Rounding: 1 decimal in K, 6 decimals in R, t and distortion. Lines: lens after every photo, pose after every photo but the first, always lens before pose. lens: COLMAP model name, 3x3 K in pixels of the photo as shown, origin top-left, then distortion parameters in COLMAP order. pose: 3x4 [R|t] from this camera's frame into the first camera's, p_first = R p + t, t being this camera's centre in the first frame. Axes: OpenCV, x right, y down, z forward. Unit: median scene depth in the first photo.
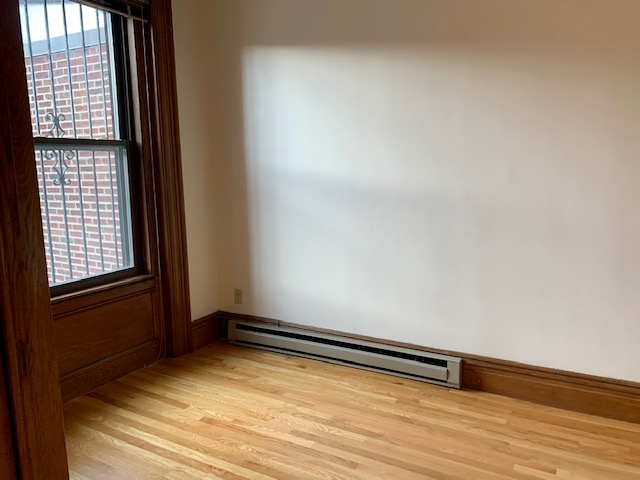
lens RADIAL K [[486.2, 0, 320.0], [0, 486.2, 234.5], [0, 0, 1]] dist [0.009360, -0.001456]
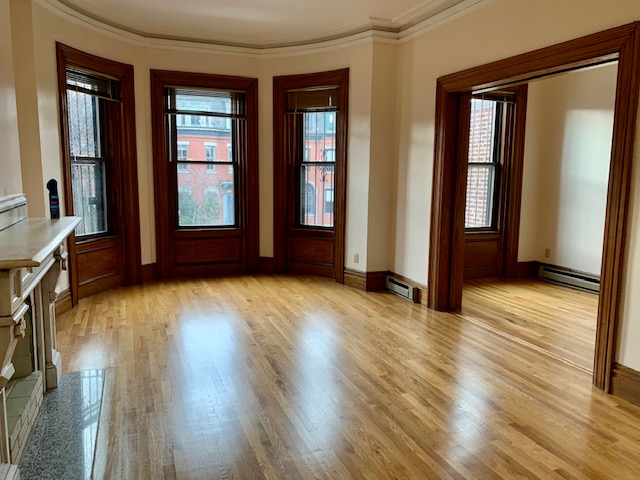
lens RADIAL K [[486.2, 0, 320.0], [0, 486.2, 234.5], [0, 0, 1]] dist [0.009360, -0.001456]
pose [[0.766404, 0.104364, -0.633824, 0.338983], [-0.125140, 0.992066, 0.012035, 0.161409], [0.630051, 0.070094, 0.773384, -0.949829]]
